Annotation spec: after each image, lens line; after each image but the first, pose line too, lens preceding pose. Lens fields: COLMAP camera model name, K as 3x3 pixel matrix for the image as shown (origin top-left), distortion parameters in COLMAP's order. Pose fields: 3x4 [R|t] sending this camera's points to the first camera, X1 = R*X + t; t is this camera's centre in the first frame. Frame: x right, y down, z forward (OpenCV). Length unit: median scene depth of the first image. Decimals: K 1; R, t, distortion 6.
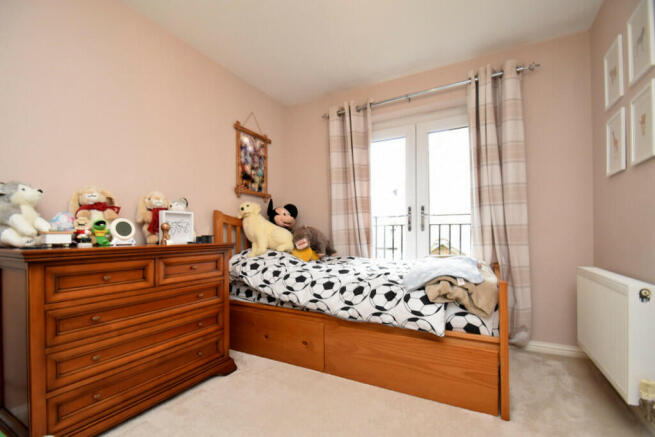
lens RADIAL K [[283.3, 0, 330.8], [0, 283.3, 231.6], [0, 0, 1]] dist [-0.001697, -0.000716]
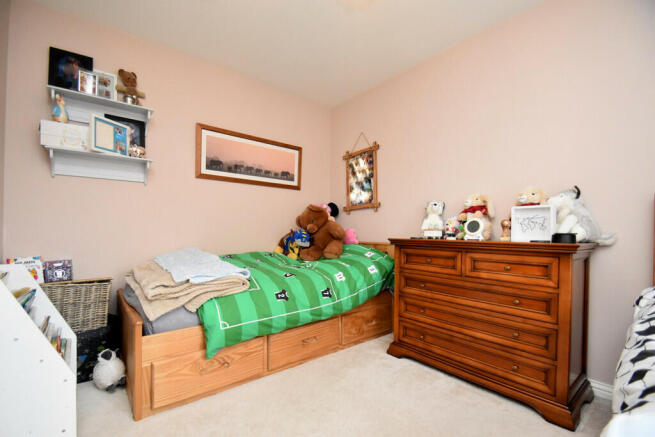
lens RADIAL K [[283.3, 0, 330.8], [0, 283.3, 231.6], [0, 0, 1]] dist [-0.001697, -0.000716]
pose [[-0.381850, 0.005160, -0.924210, 0.670647], [0.003604, 0.999985, 0.004093, 0.004909], [0.924217, -0.001768, -0.381863, 0.960094]]
